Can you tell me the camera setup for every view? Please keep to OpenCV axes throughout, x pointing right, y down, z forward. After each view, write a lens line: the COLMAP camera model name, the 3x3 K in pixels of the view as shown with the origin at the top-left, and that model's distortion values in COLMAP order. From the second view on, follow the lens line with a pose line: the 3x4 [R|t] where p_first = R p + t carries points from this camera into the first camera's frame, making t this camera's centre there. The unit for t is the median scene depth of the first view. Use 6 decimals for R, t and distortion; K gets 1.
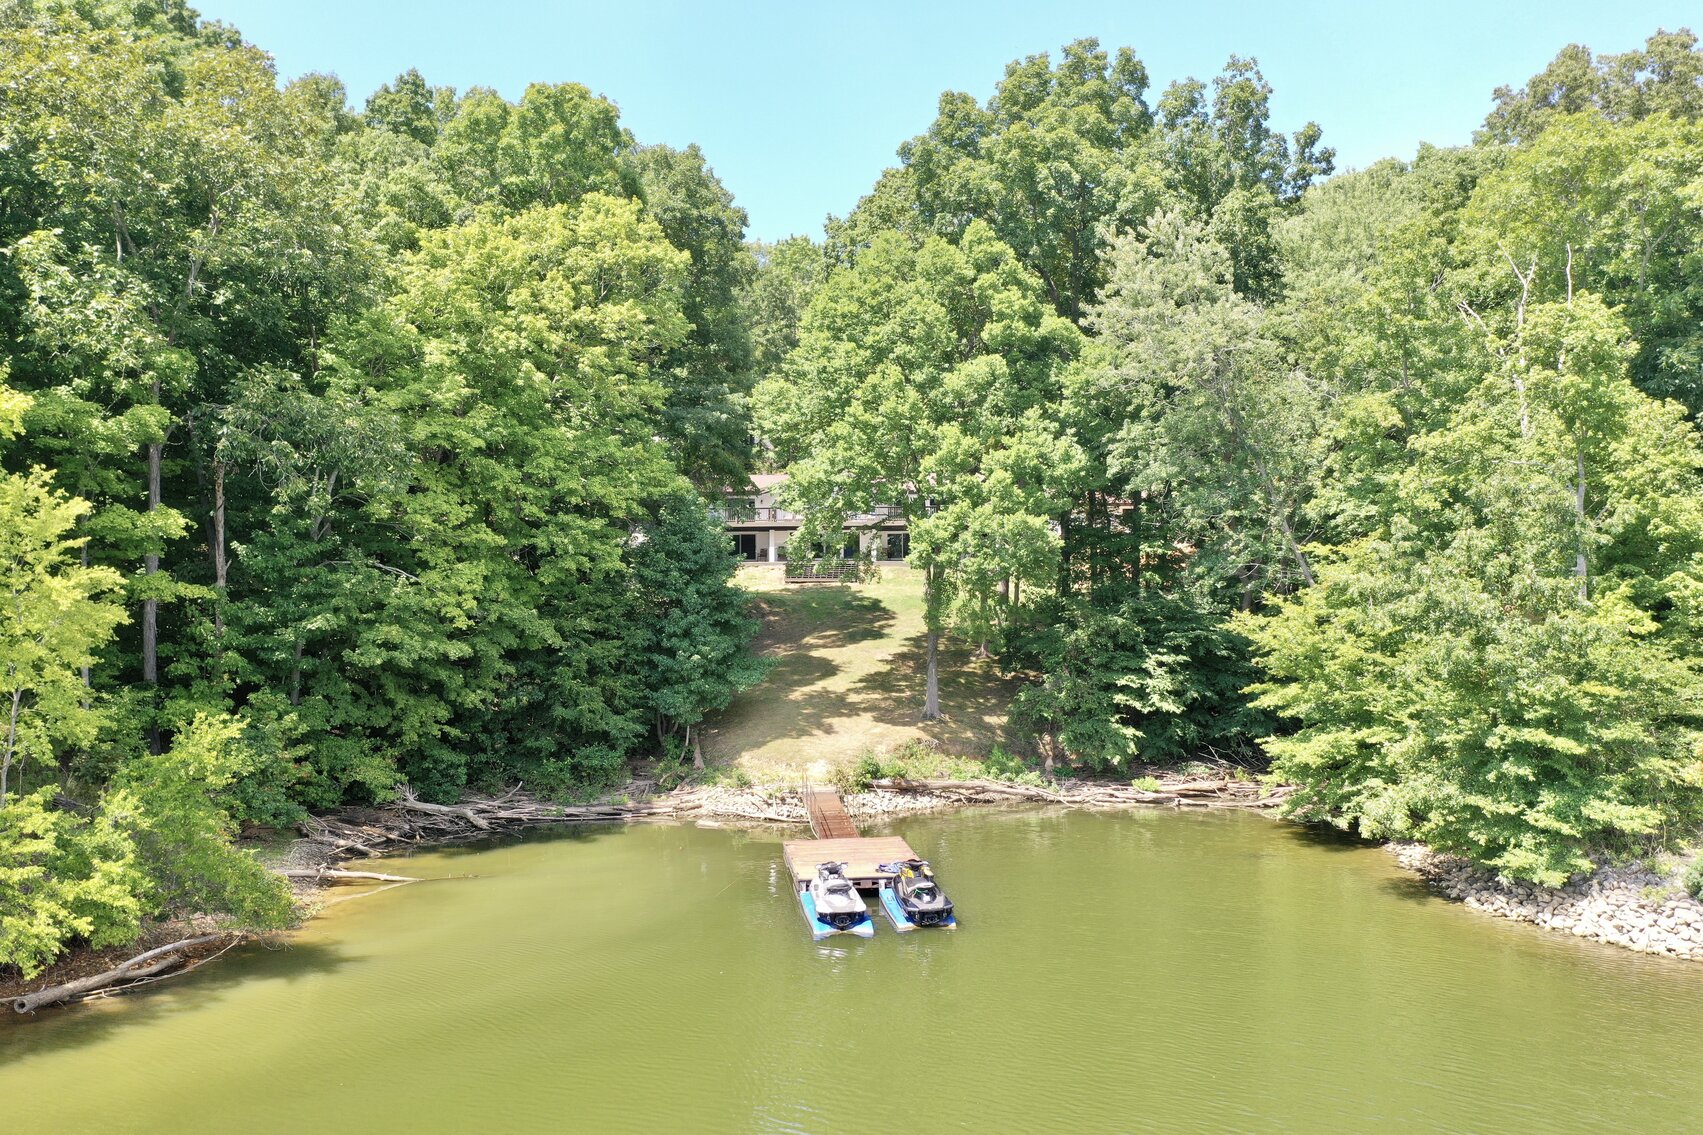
lens RADIAL K [[1350.8, 0, 851.5], [0, 1350.8, 567.5], [0, 0, 1]] dist [0.005268, 0.007174]
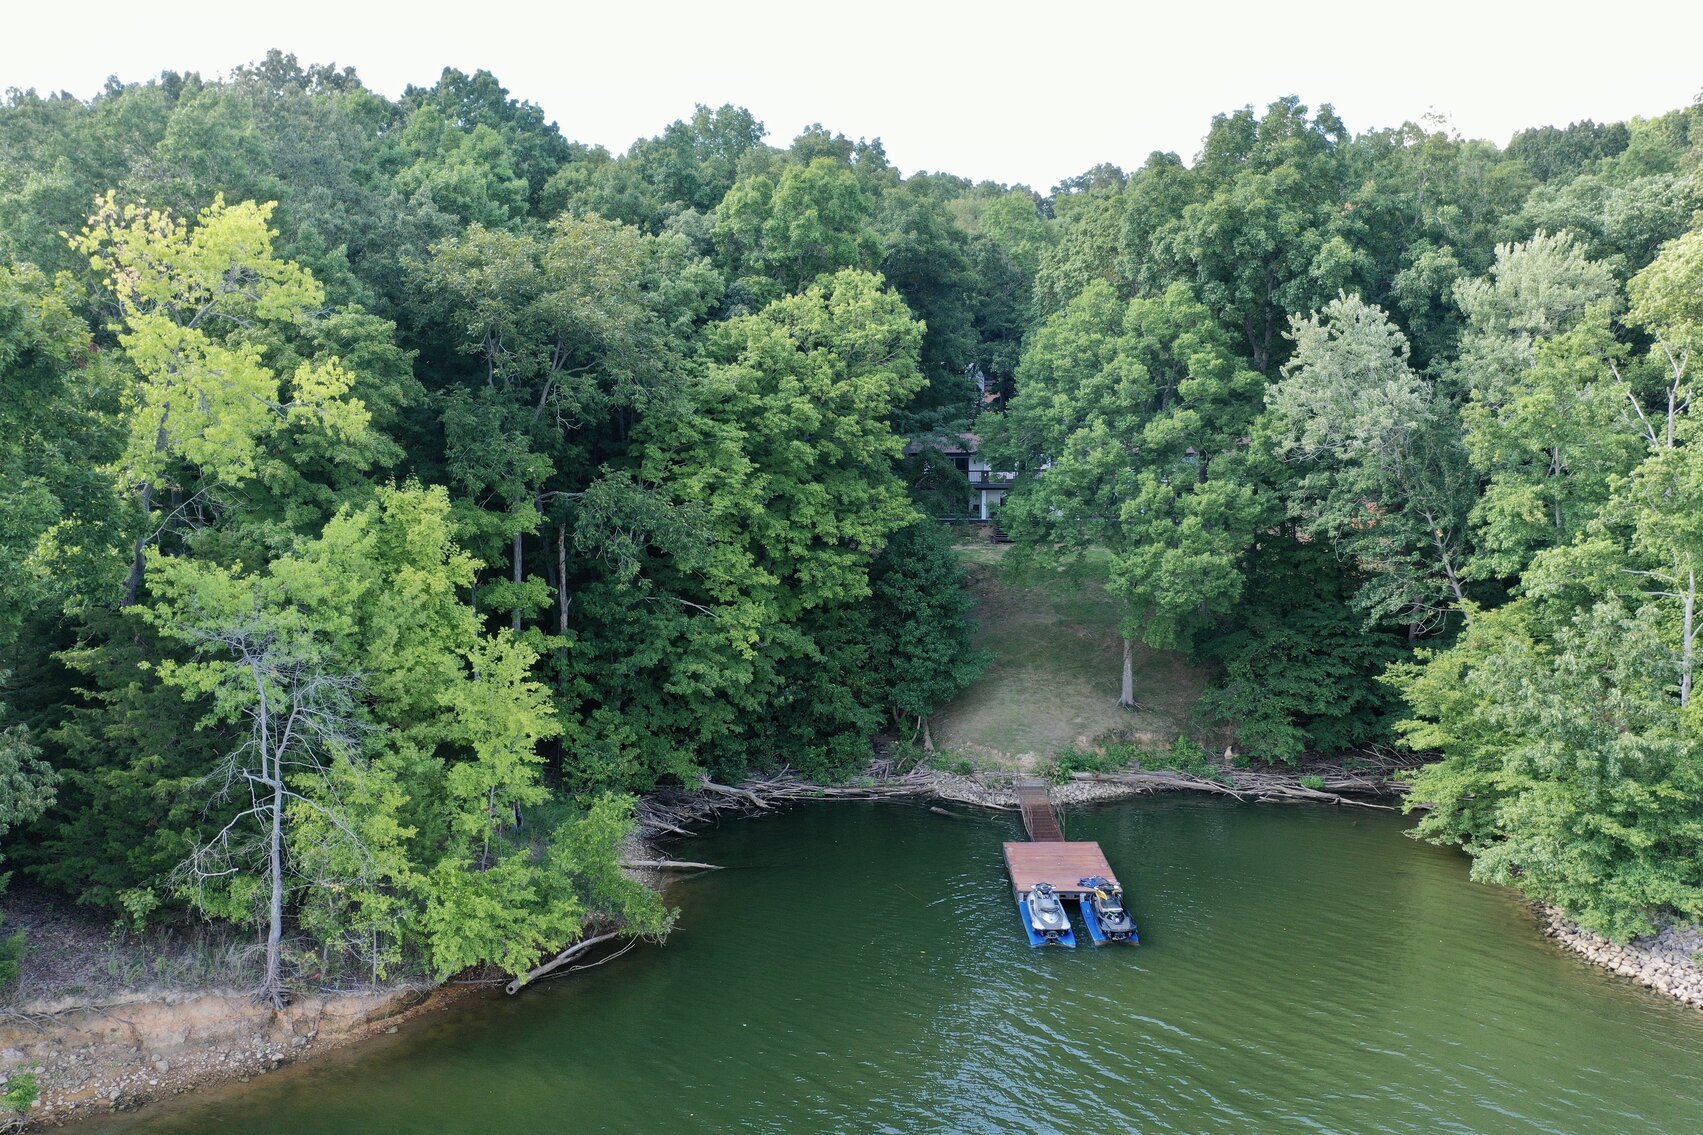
lens RADIAL K [[1362.4, 0, 851.5], [0, 1362.4, 567.5], [0, 0, 1]] dist [-0.003147, 0.004721]
pose [[0.989691, 0.018871, -0.141970, -0.012186], [-0.002090, 0.993079, 0.117433, -0.164871], [0.143203, -0.115926, 0.982881, -0.198256]]
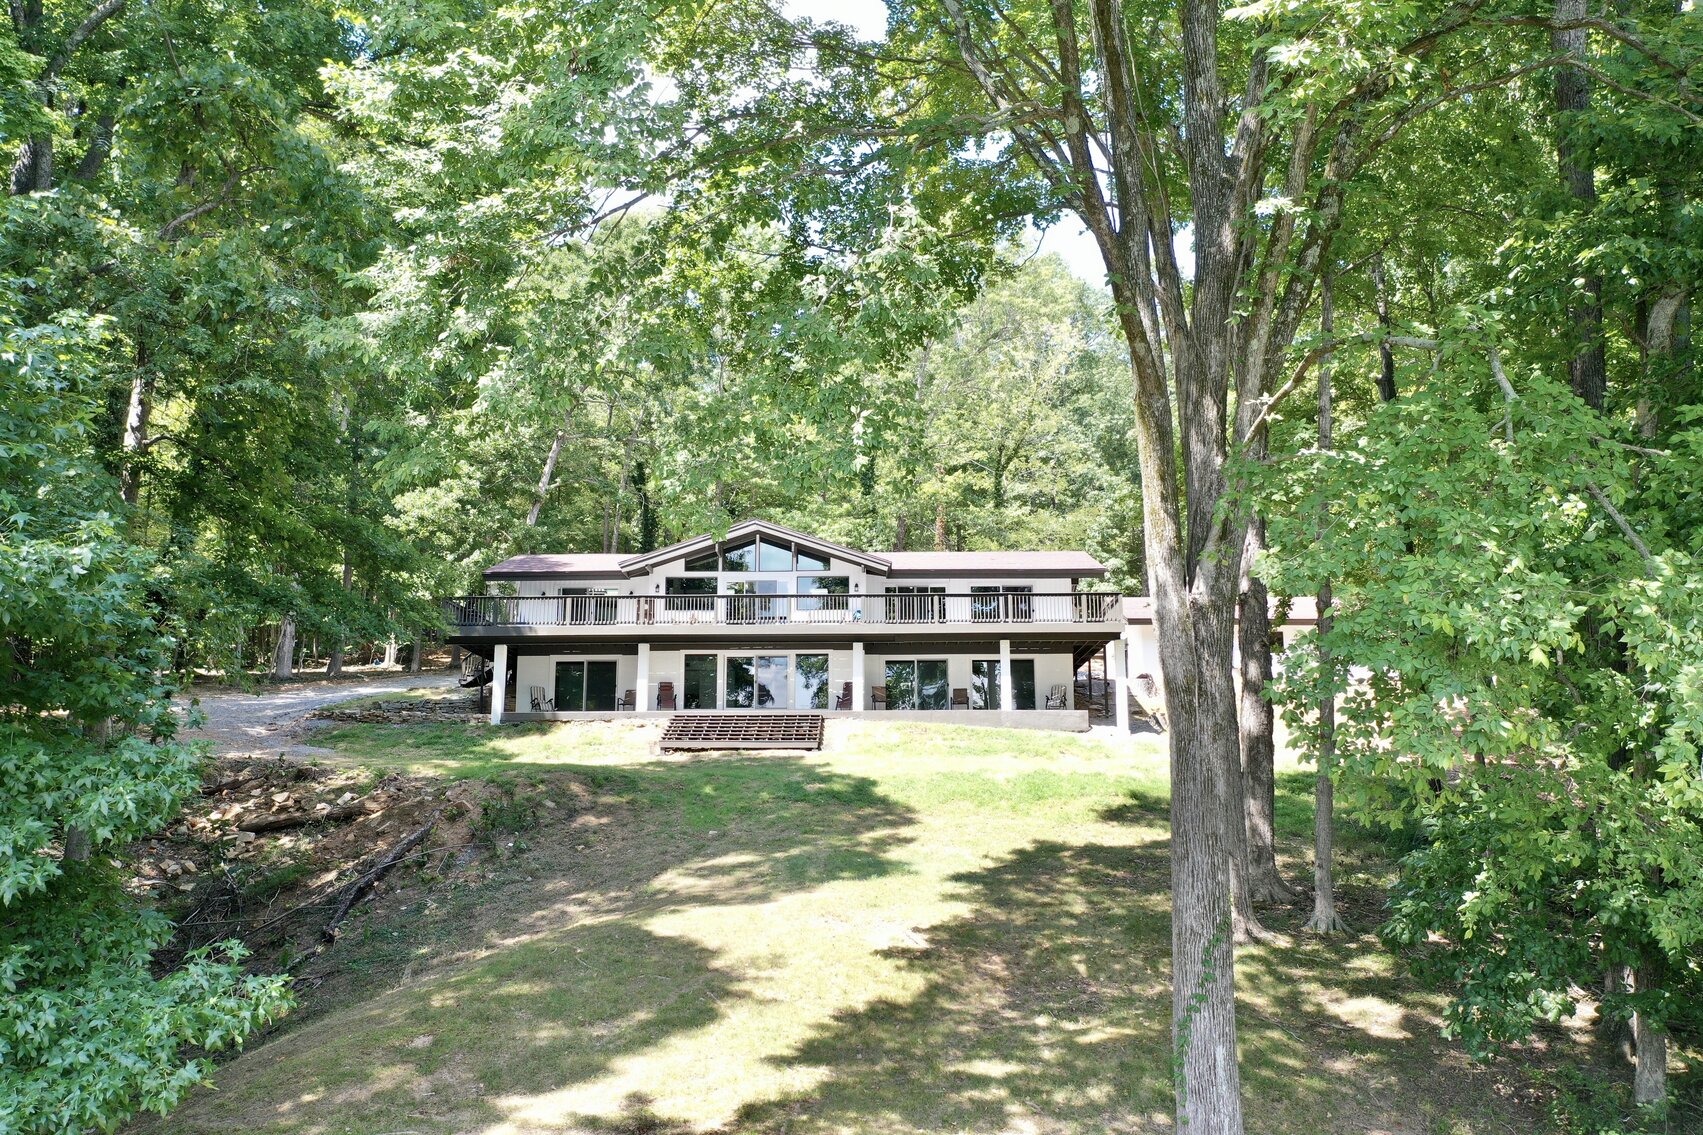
lens RADIAL K [[1350.8, 0, 851.5], [0, 1350.8, 567.5], [0, 0, 1]] dist [0.005268, 0.007174]
pose [[0.999867, 0.007569, 0.014423, 0.012201], [-0.004920, 0.984458, -0.175553, 0.049941], [-0.015528, 0.175458, 0.984364, 0.902641]]
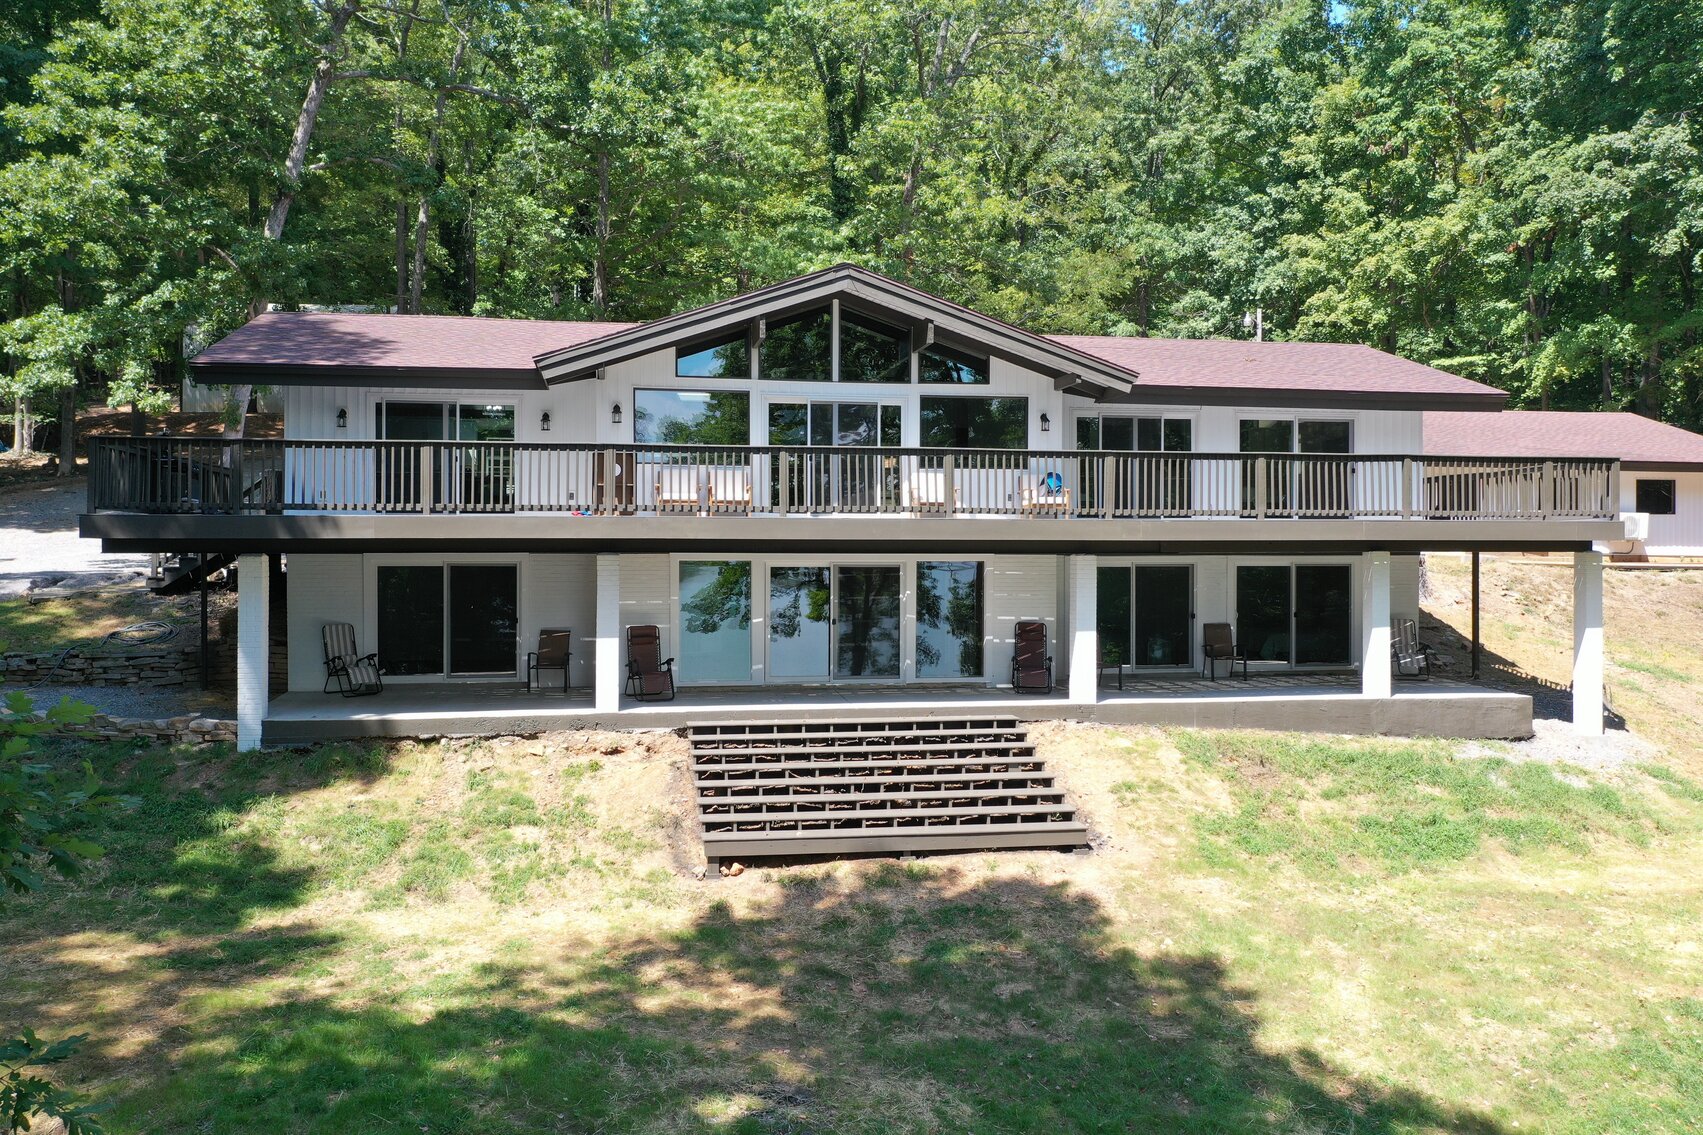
lens RADIAL K [[1350.8, 0, 851.5], [0, 1350.8, 567.5], [0, 0, 1]] dist [0.005268, 0.007174]
pose [[0.977320, 0.006391, 0.211672, -0.113802], [-0.011988, 0.999611, 0.025167, -0.053547], [-0.211429, -0.027134, 0.977017, 1.360171]]
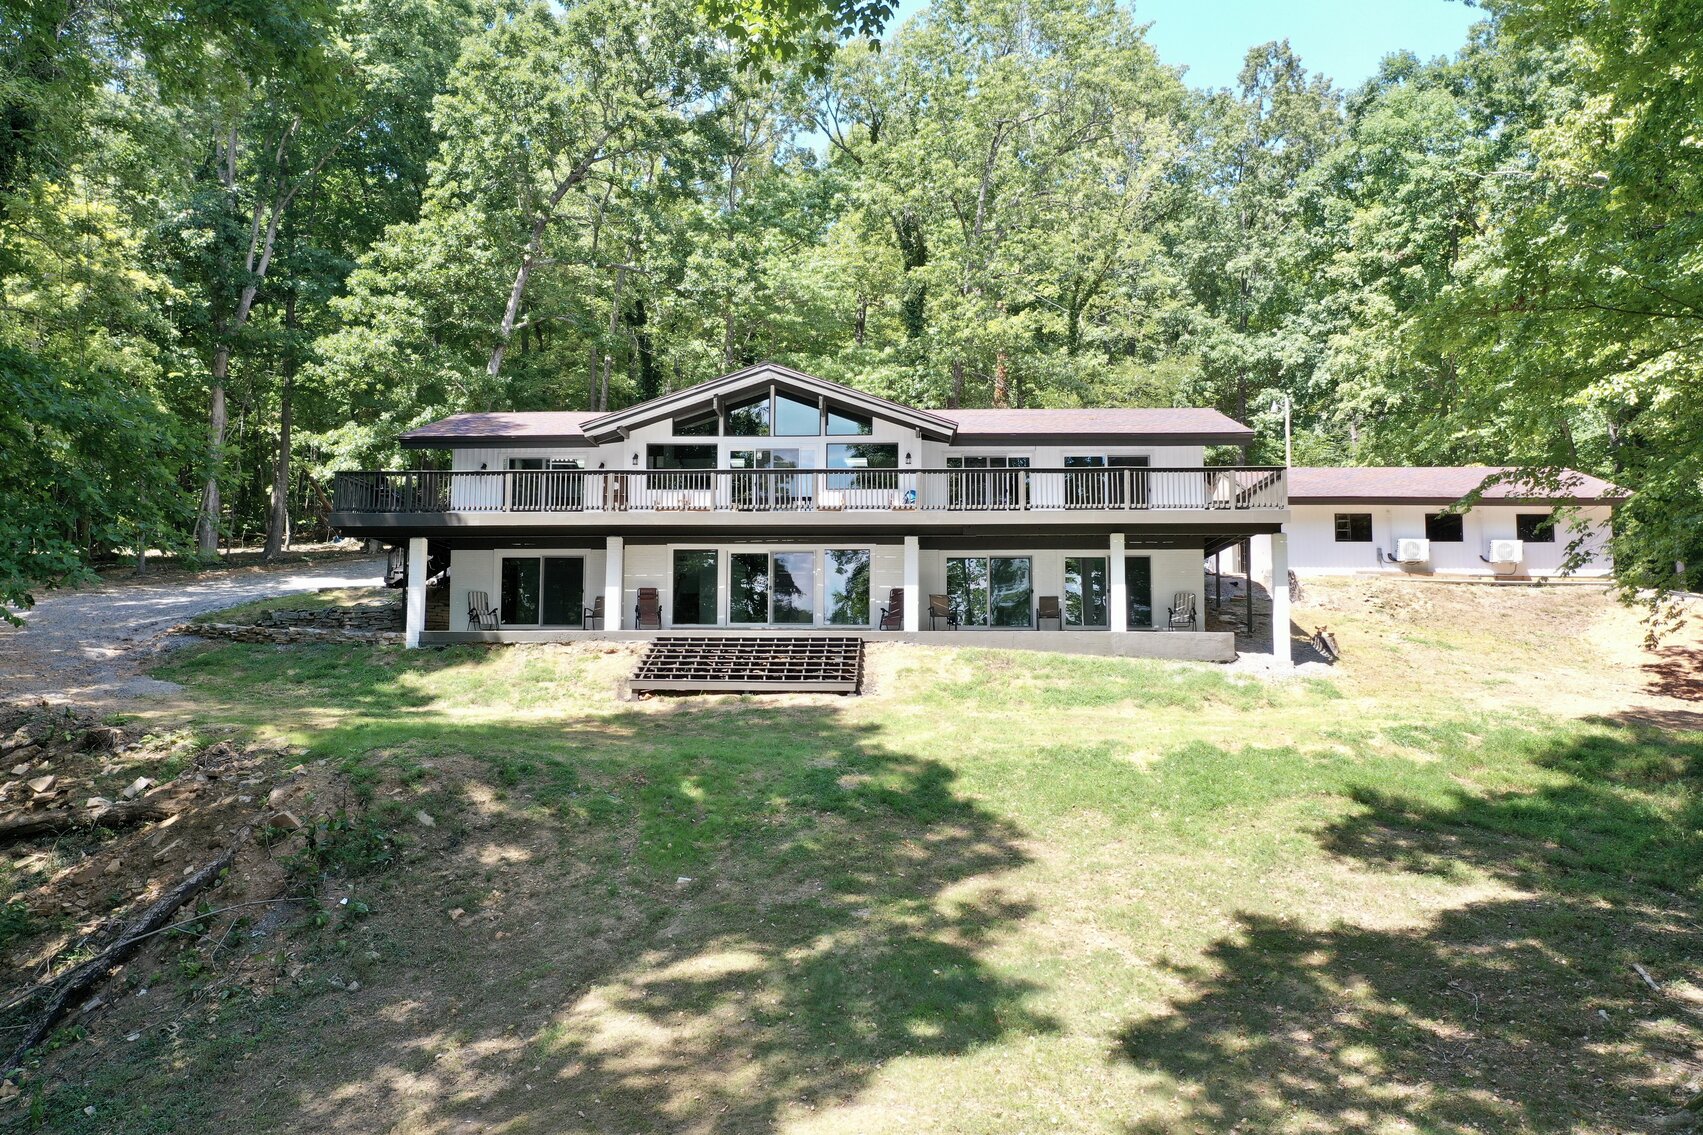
lens RADIAL K [[1350.8, 0, 851.5], [0, 1350.8, 567.5], [0, 0, 1]] dist [0.005268, 0.007174]
pose [[0.999922, 0.008825, -0.008858, 0.007537], [-0.009437, 0.997389, -0.071602, 0.006991], [0.008203, 0.071680, 0.997394, 1.130228]]
